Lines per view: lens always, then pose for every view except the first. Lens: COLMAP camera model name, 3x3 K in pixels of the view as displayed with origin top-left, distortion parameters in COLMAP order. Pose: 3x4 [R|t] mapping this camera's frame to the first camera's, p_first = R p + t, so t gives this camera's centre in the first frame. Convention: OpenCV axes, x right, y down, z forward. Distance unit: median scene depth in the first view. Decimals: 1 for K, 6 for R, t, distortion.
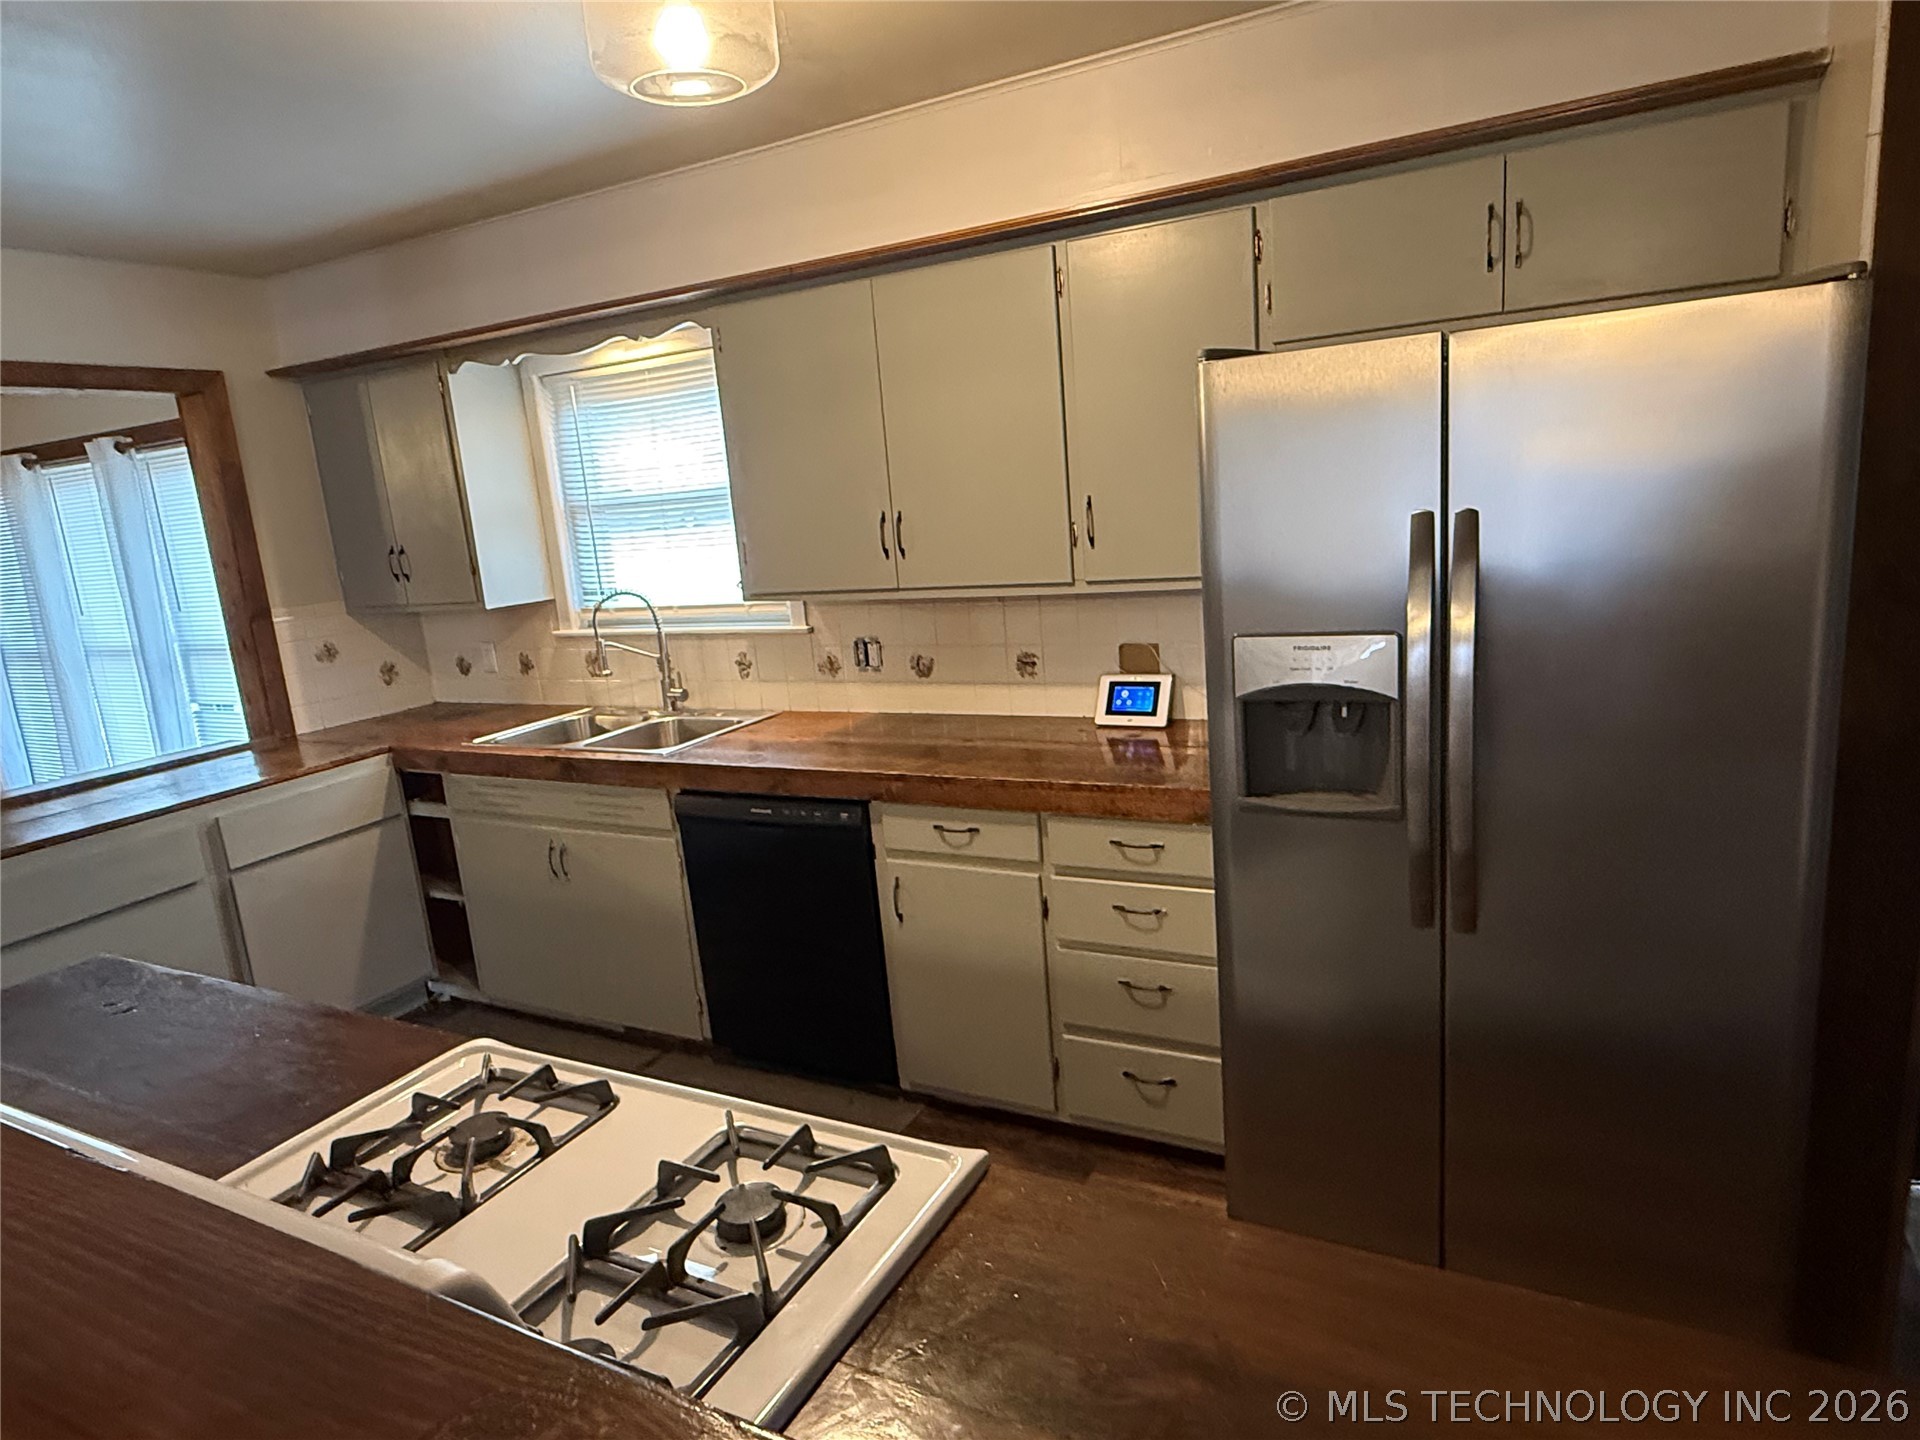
lens RADIAL K [[1131.9, 0, 958.5], [0, 1131.9, 713.0], [0, 0, 1]] dist [0.029953, -0.002897]
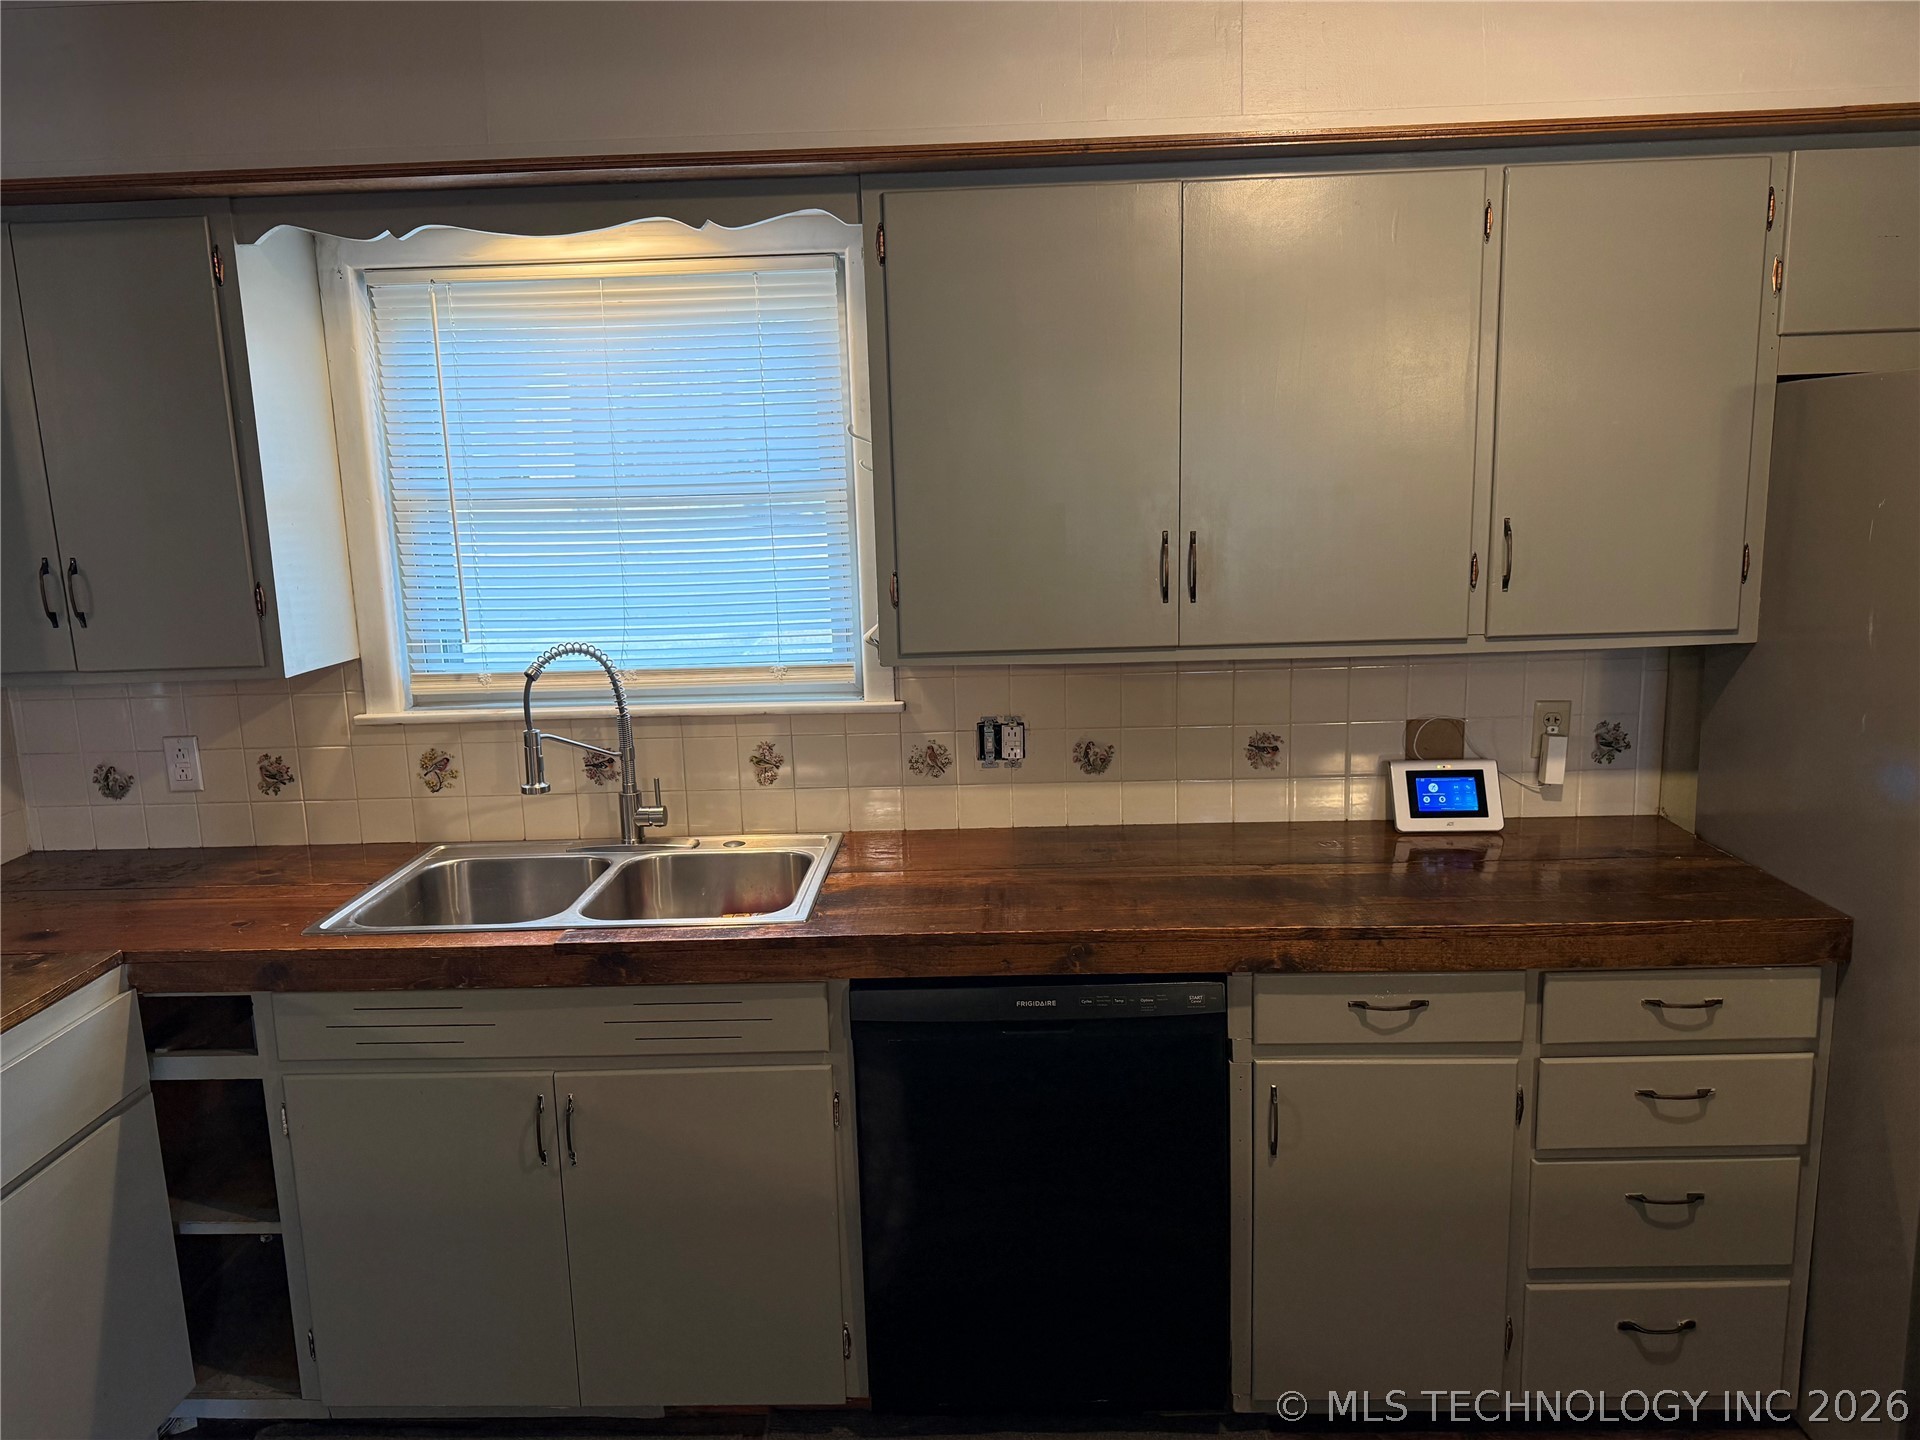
lens RADIAL K [[1342.0, 0, 959.8], [0, 1342.0, 715.1], [0, 0, 1]] dist [0.032464, -0.009521]
pose [[0.895005, -0.020261, 0.445596, -0.465413], [0.042983, 0.998236, -0.040945, -0.037084], [-0.443980, 0.055799, 0.894297, 0.313676]]
